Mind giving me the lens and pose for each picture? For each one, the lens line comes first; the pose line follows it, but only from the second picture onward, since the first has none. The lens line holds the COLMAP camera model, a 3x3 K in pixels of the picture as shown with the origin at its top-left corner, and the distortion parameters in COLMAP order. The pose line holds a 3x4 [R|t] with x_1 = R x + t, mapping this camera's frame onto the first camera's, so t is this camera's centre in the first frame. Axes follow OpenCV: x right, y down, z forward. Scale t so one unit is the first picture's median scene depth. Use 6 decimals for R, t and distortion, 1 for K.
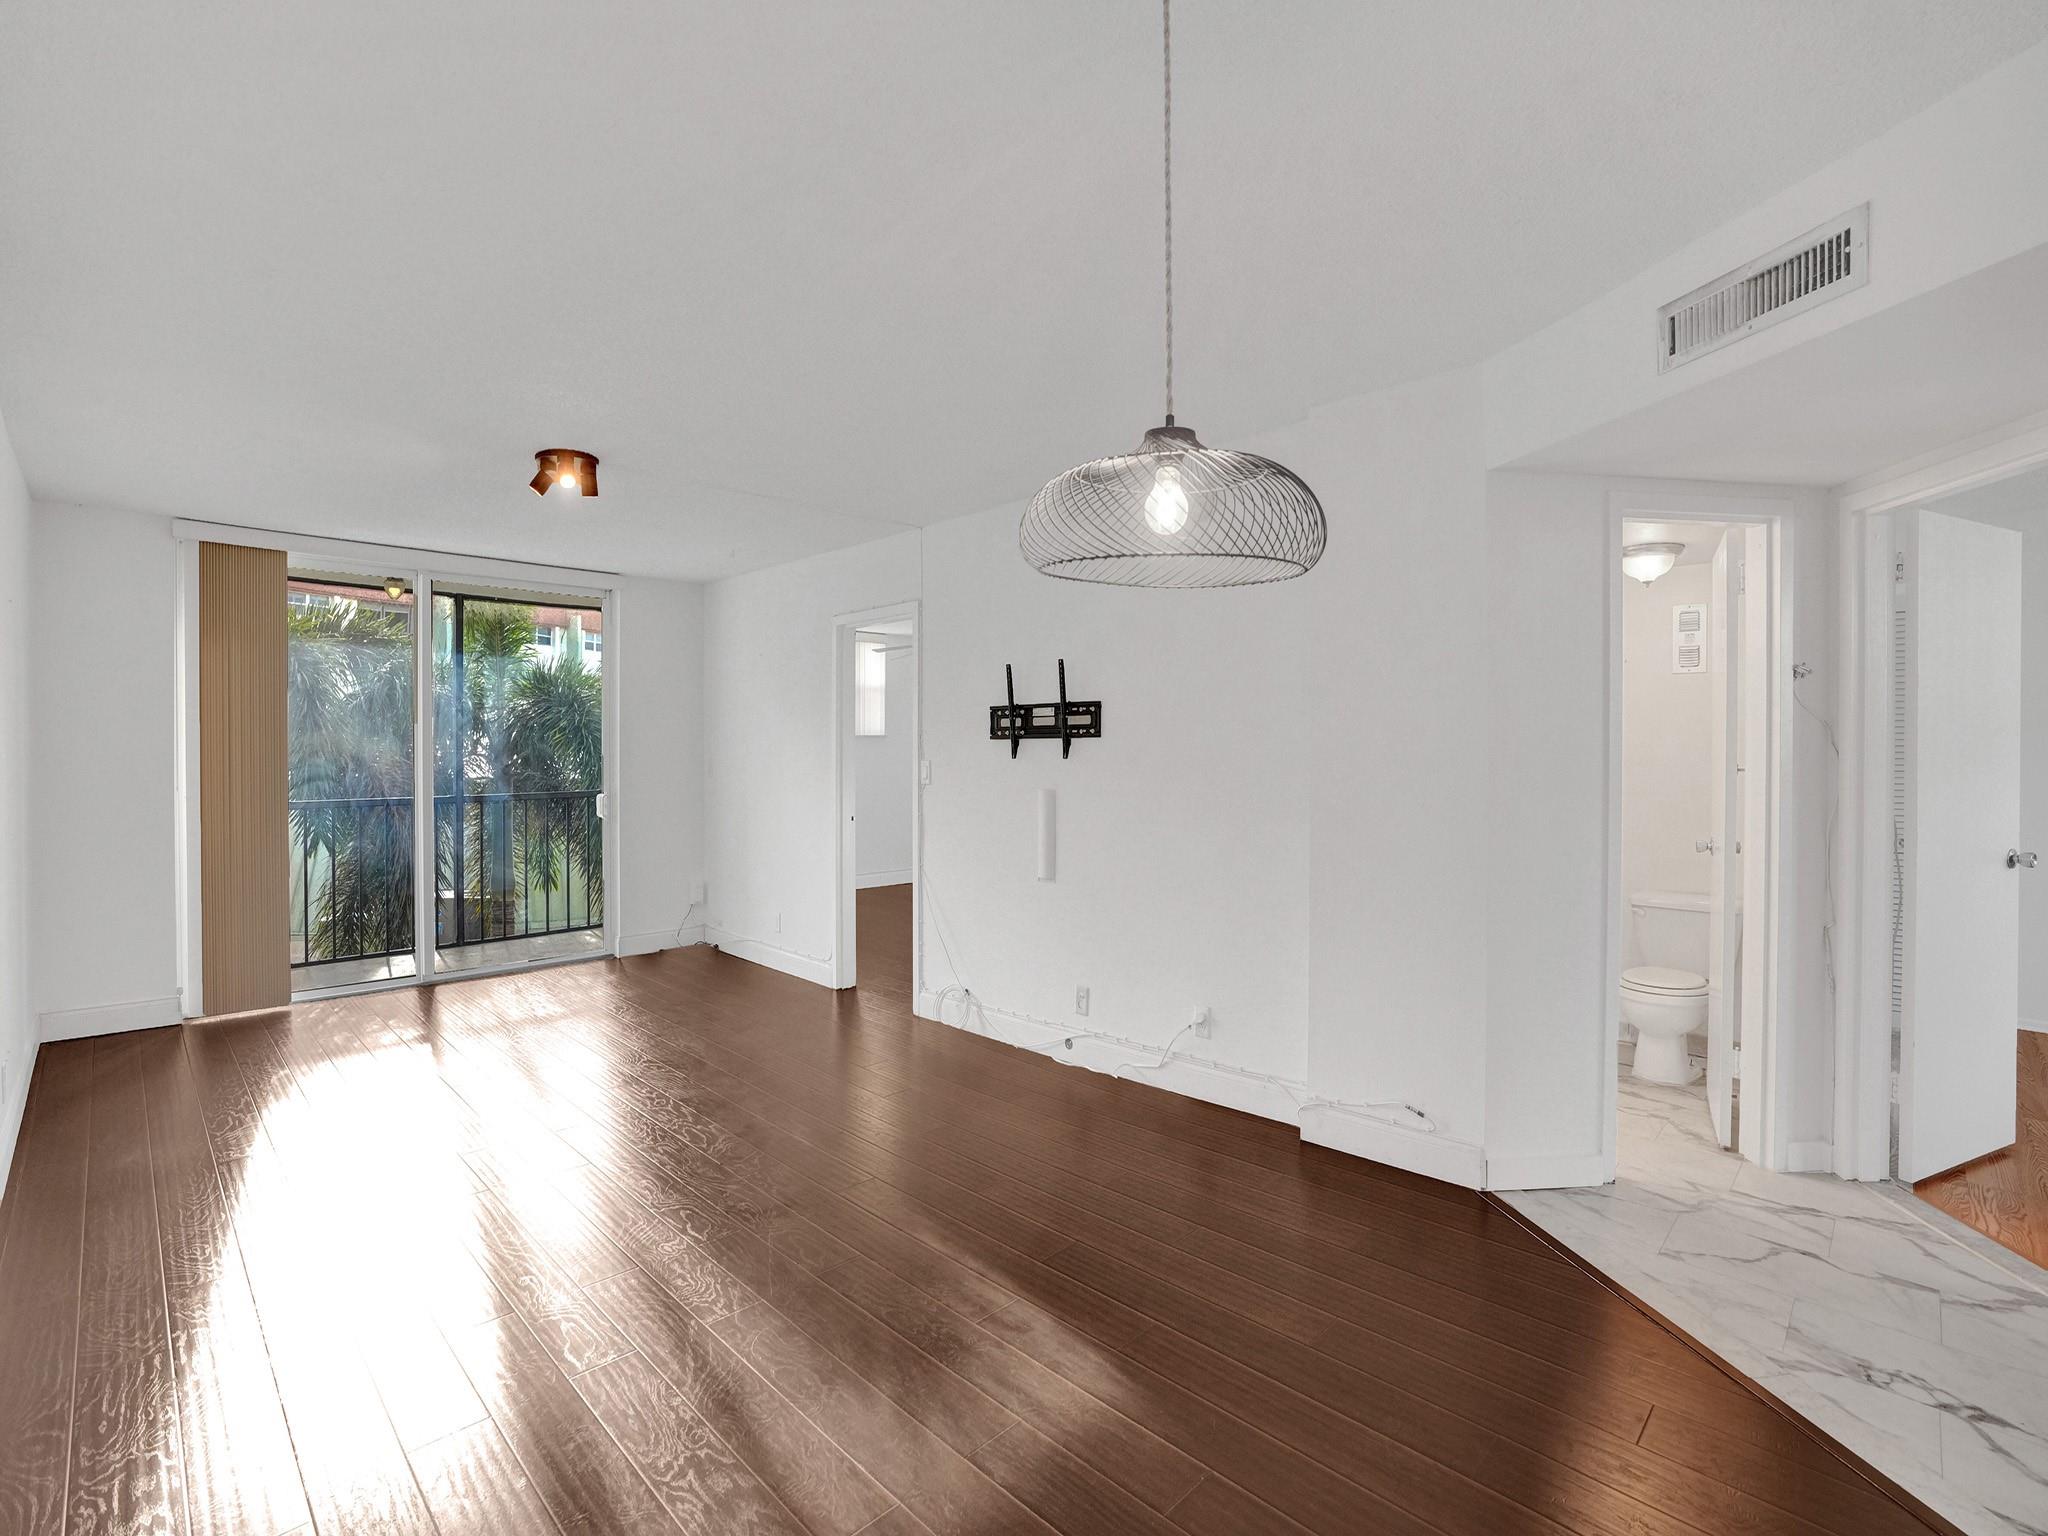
lens RADIAL K [[972.2, 0, 1016.0], [0, 972.2, 759.7], [0, 0, 1]] dist [-0.030199, 0.000796]
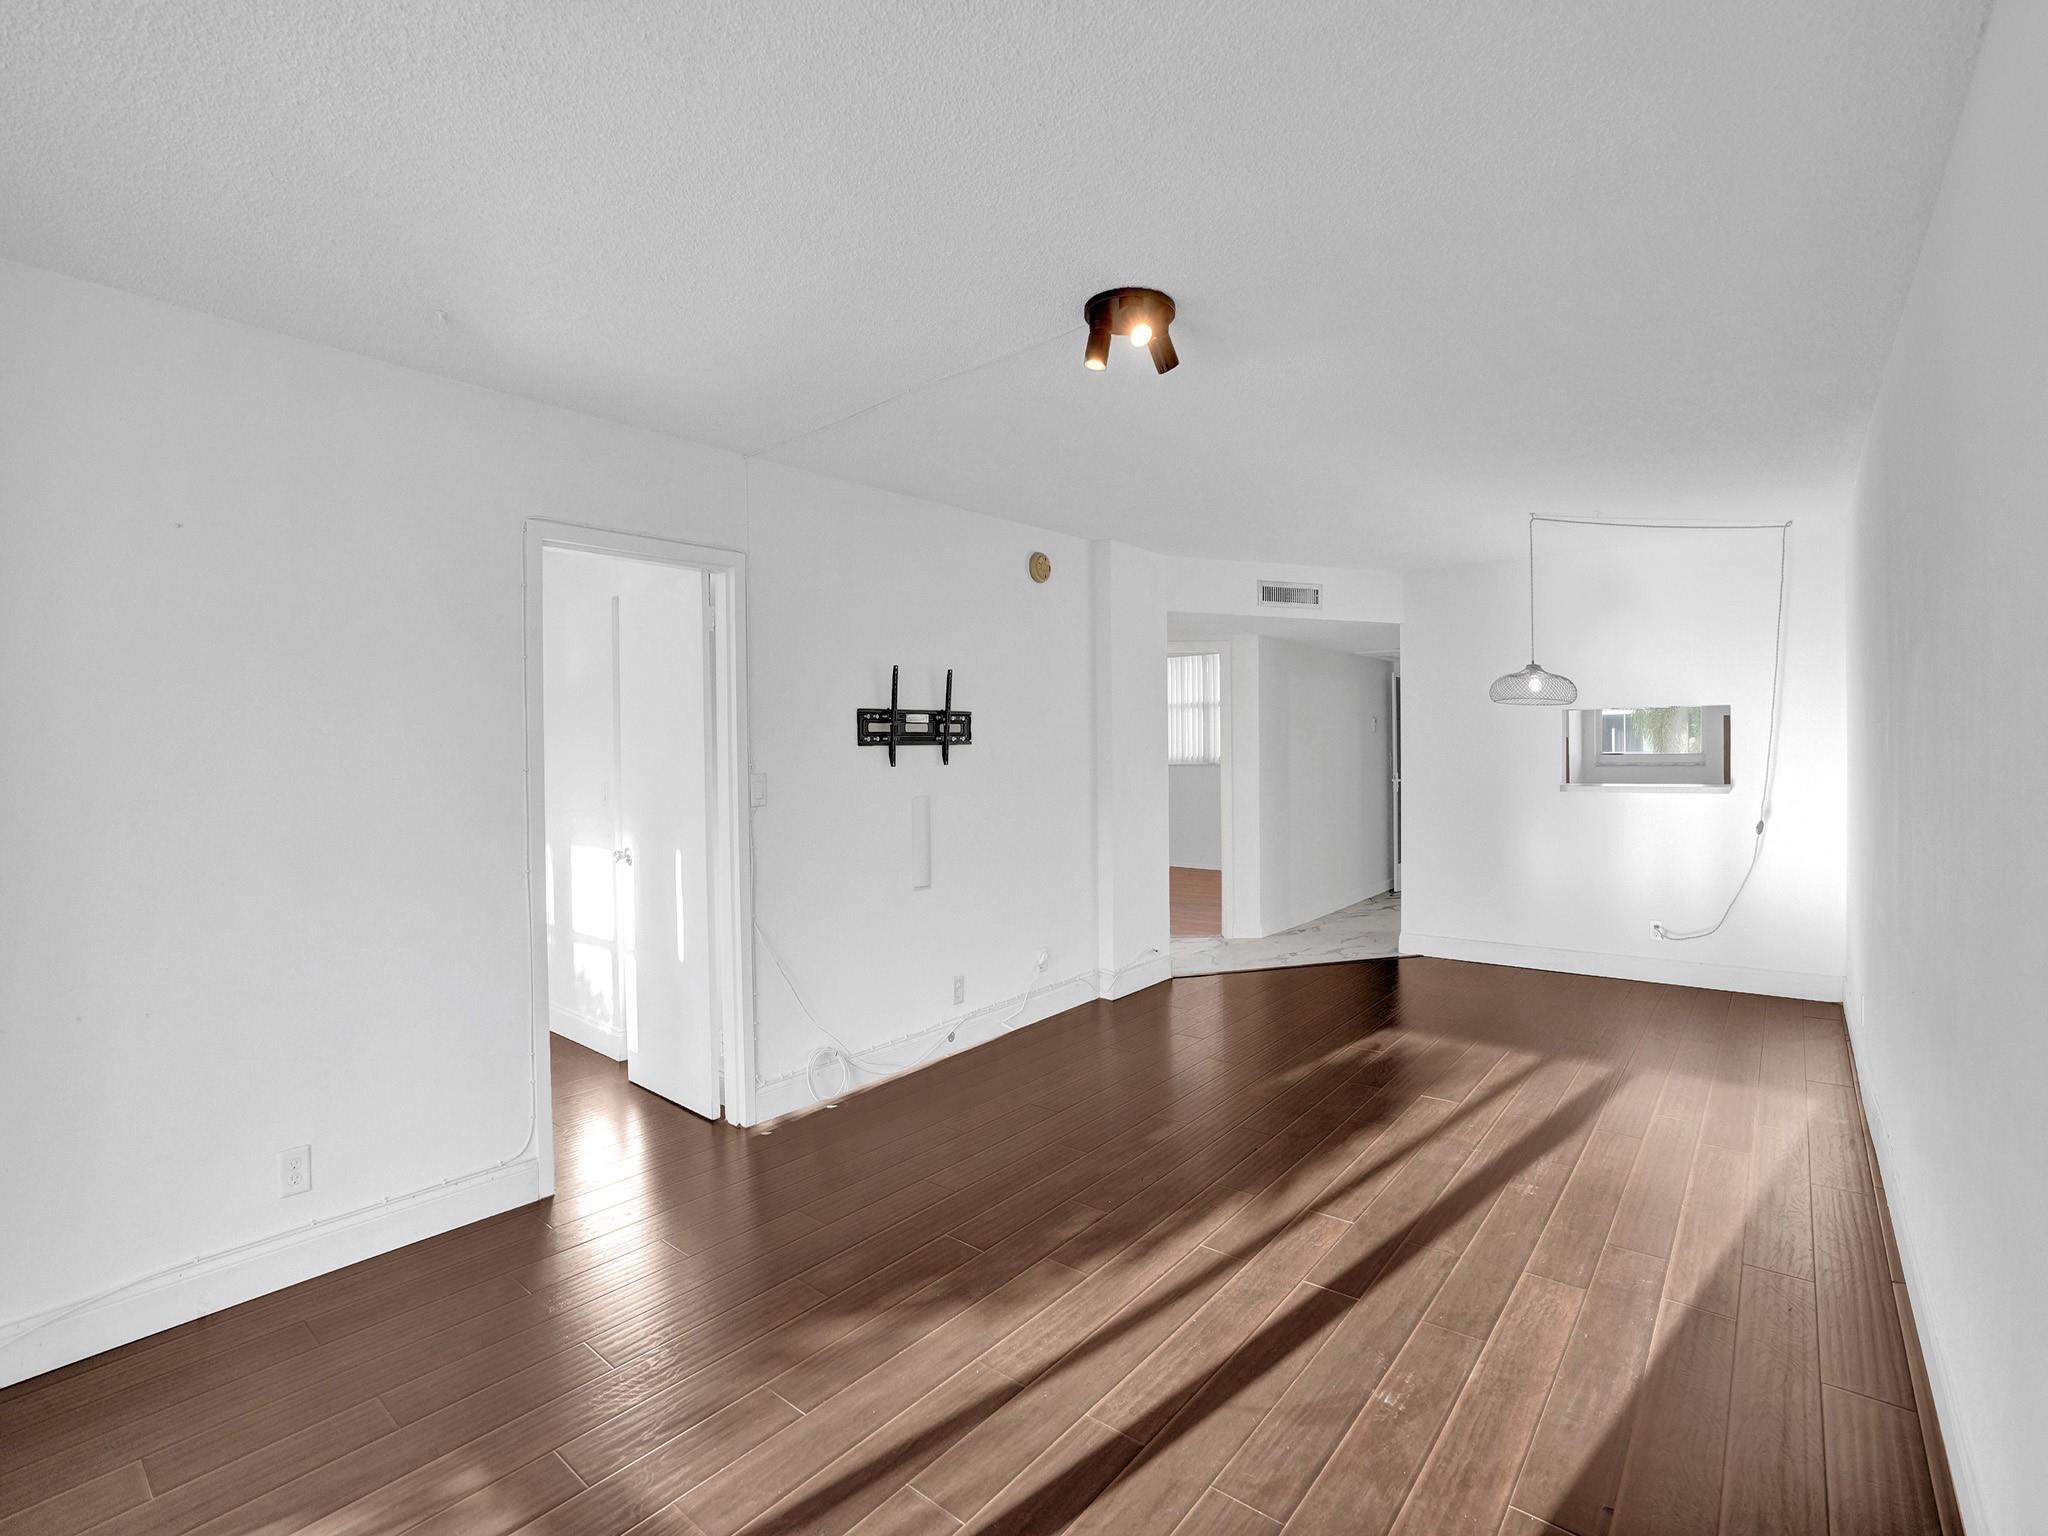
lens RADIAL K [[972.2, 0, 1016.0], [0, 972.2, 759.7], [0, 0, 1]] dist [-0.030199, 0.000796]
pose [[-0.099089, -0.009915, 0.995029, -0.969238], [0.021579, 0.999694, 0.012110, -0.017007], [-0.994845, 0.022672, -0.098845, 1.003724]]
